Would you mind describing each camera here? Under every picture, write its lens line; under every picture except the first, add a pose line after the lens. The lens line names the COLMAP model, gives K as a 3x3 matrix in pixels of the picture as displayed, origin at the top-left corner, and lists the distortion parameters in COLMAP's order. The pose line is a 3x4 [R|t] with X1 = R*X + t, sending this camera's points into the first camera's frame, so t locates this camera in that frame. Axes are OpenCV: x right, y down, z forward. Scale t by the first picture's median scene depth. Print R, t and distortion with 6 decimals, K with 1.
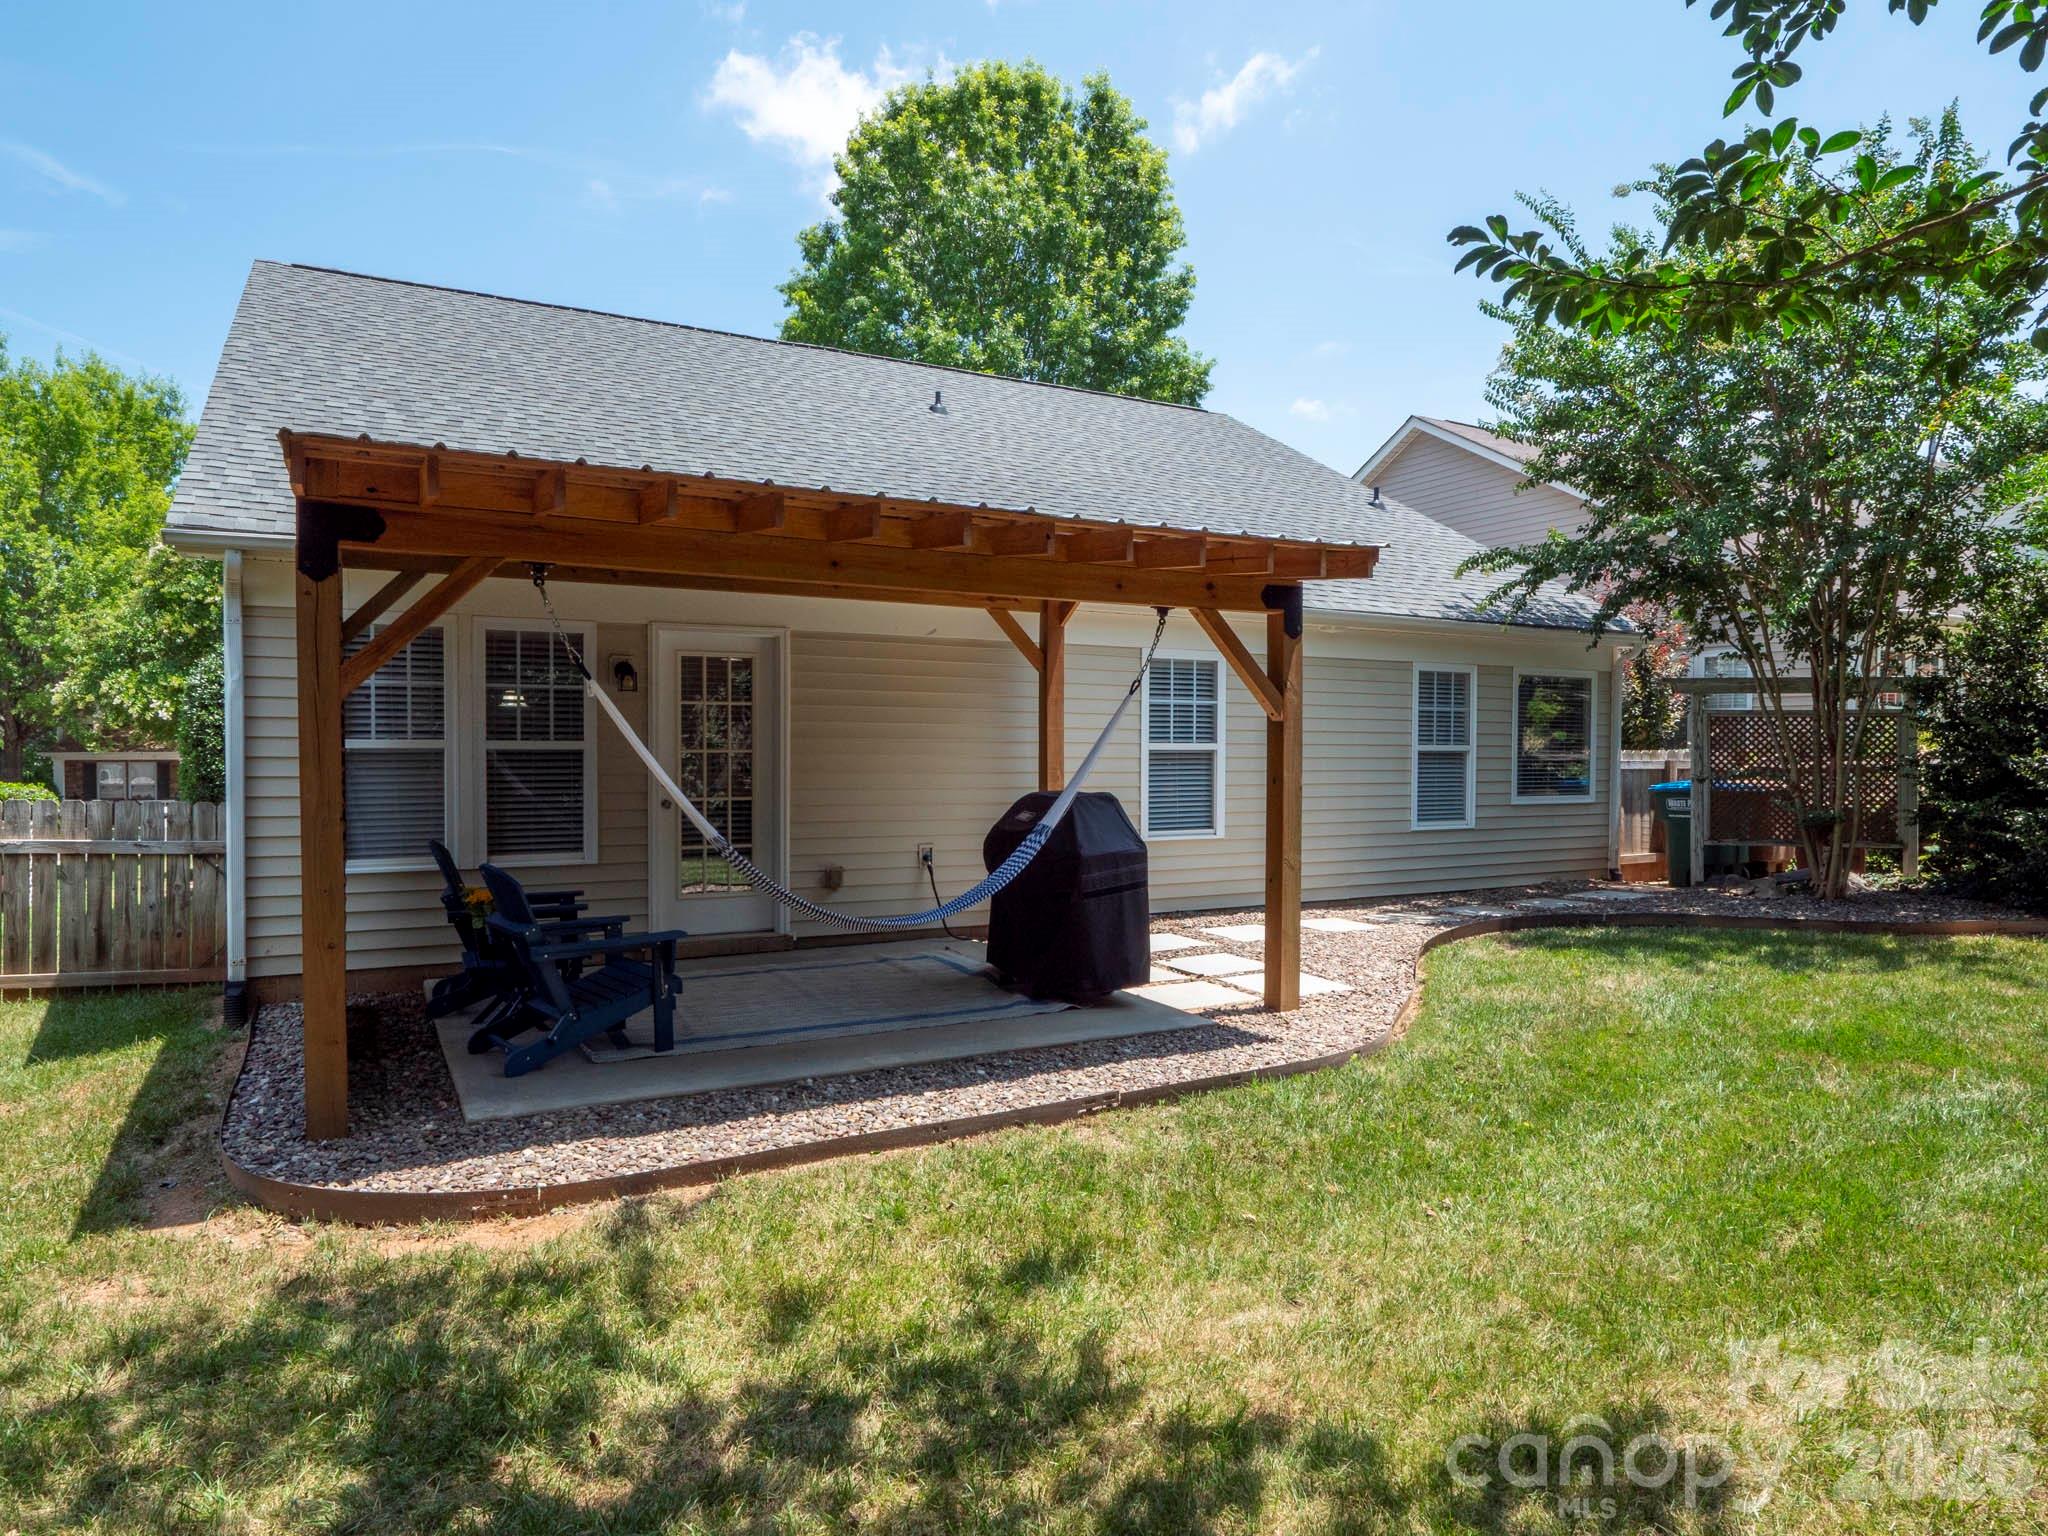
lens RADIAL K [[1240.0, 0, 1011.9], [0, 1240.0, 764.9], [0, 0, 1]] dist [-0.024519, 0.011477]
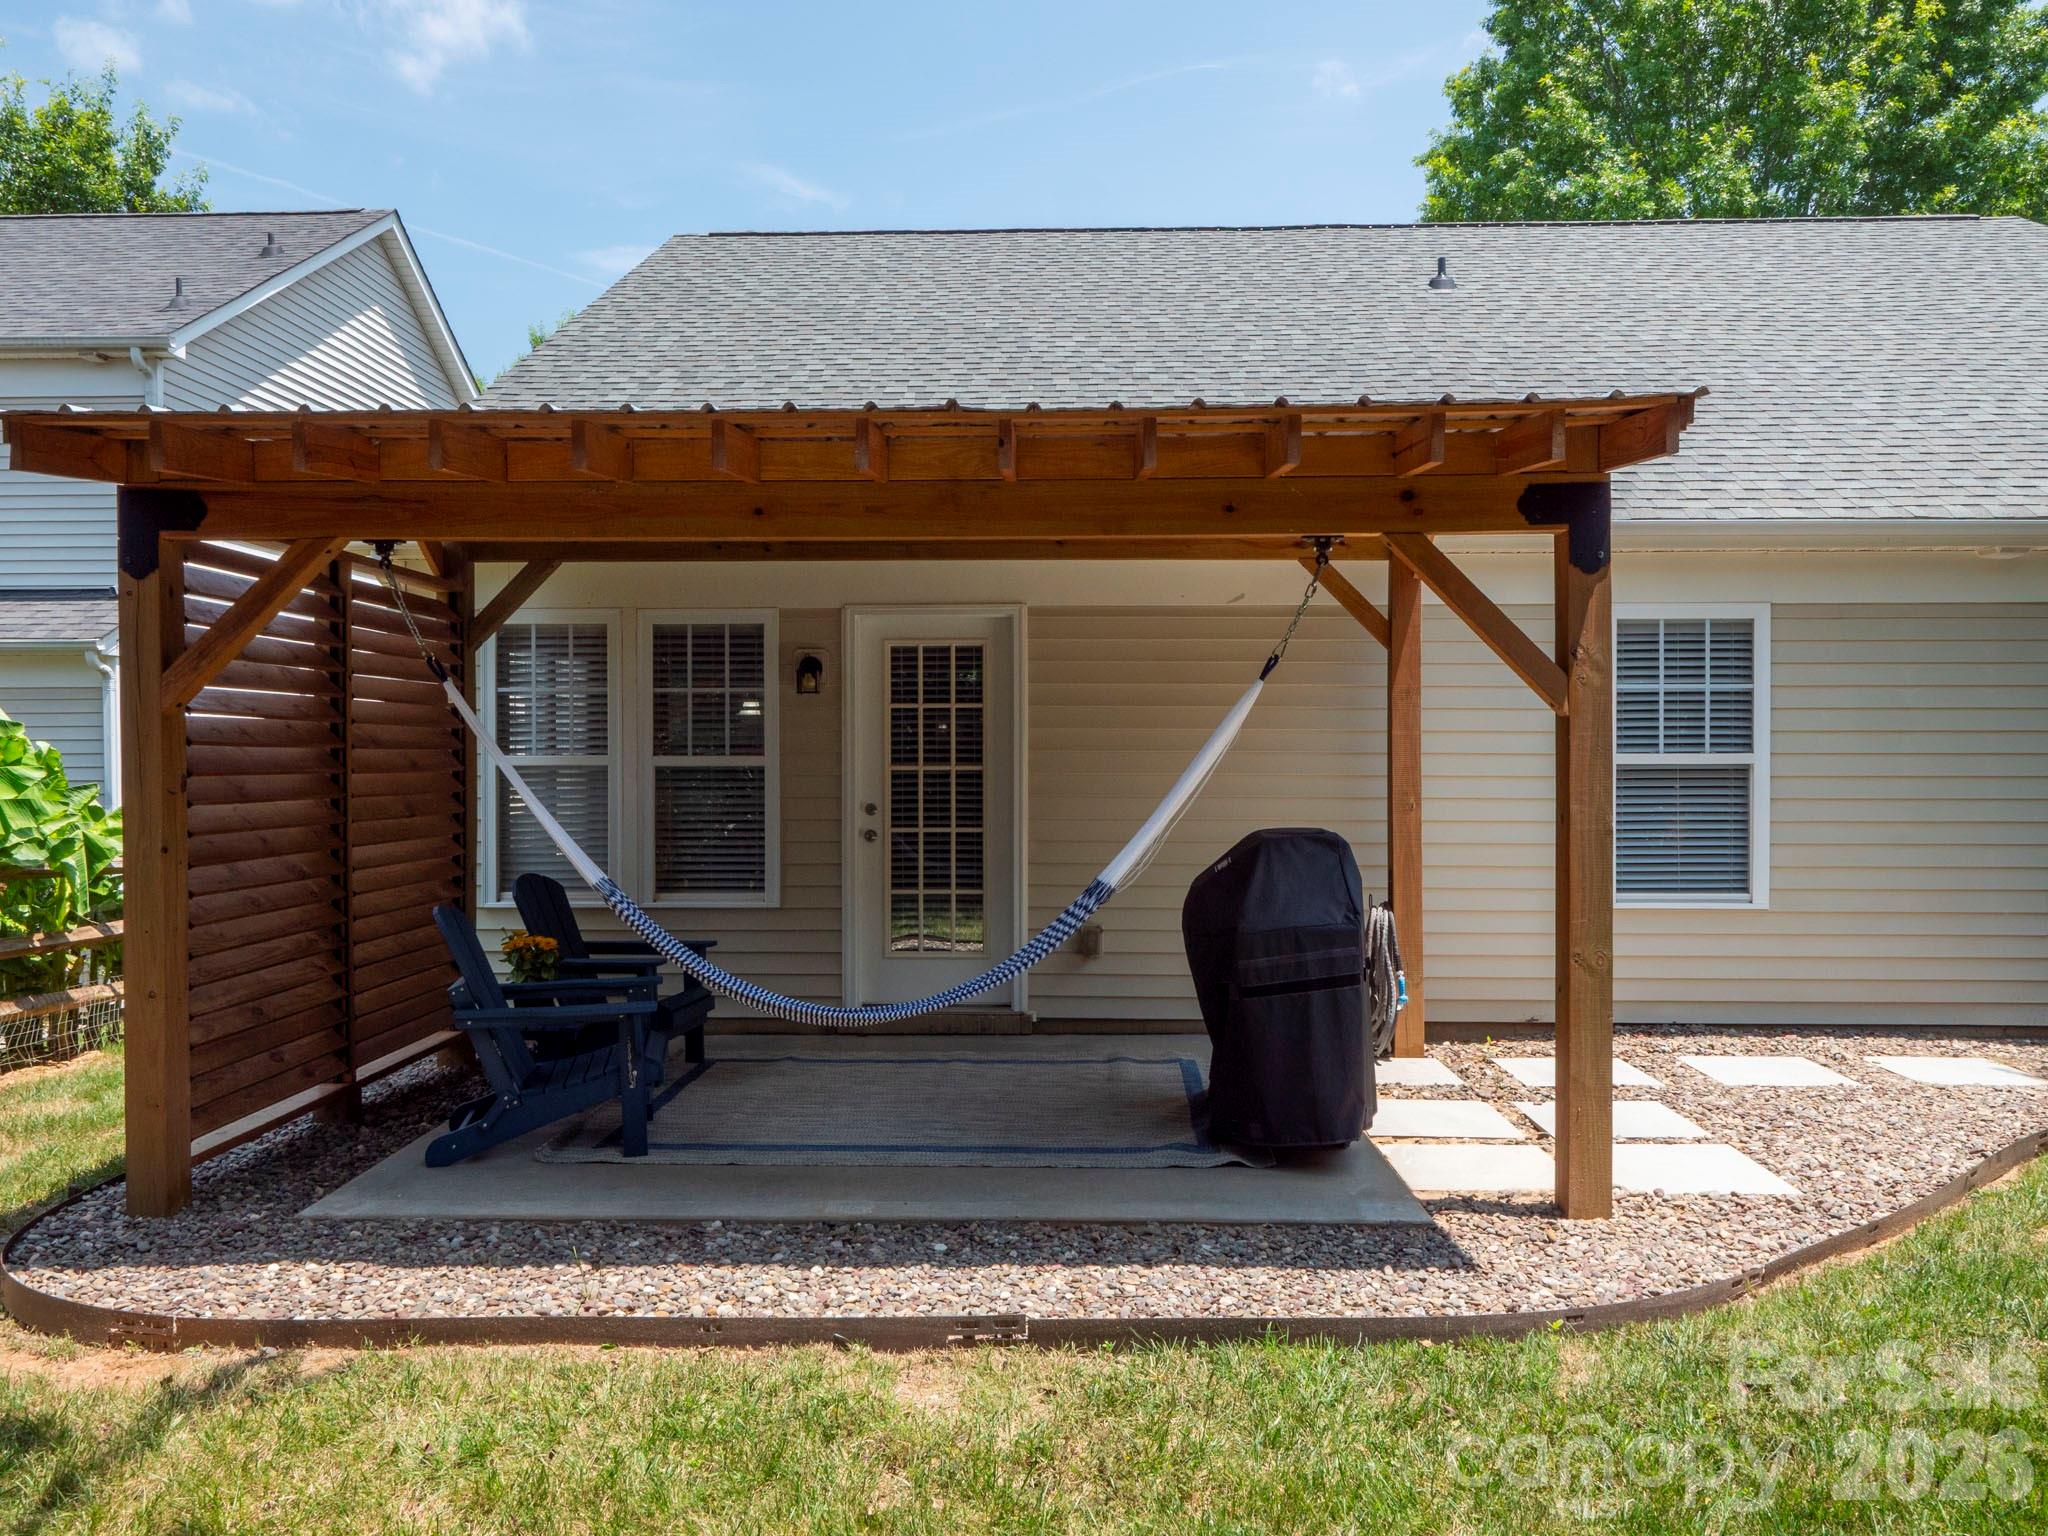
lens RADIAL K [[1543.7, 0, 1007.2], [0, 1543.7, 758.4], [0, 0, 1]] dist [0.007971, -0.006075]
pose [[0.863529, -0.004383, -0.504280, 0.309643], [-0.003237, 0.999893, -0.014234, -0.003862], [0.504289, 0.013924, 0.863423, 0.210076]]
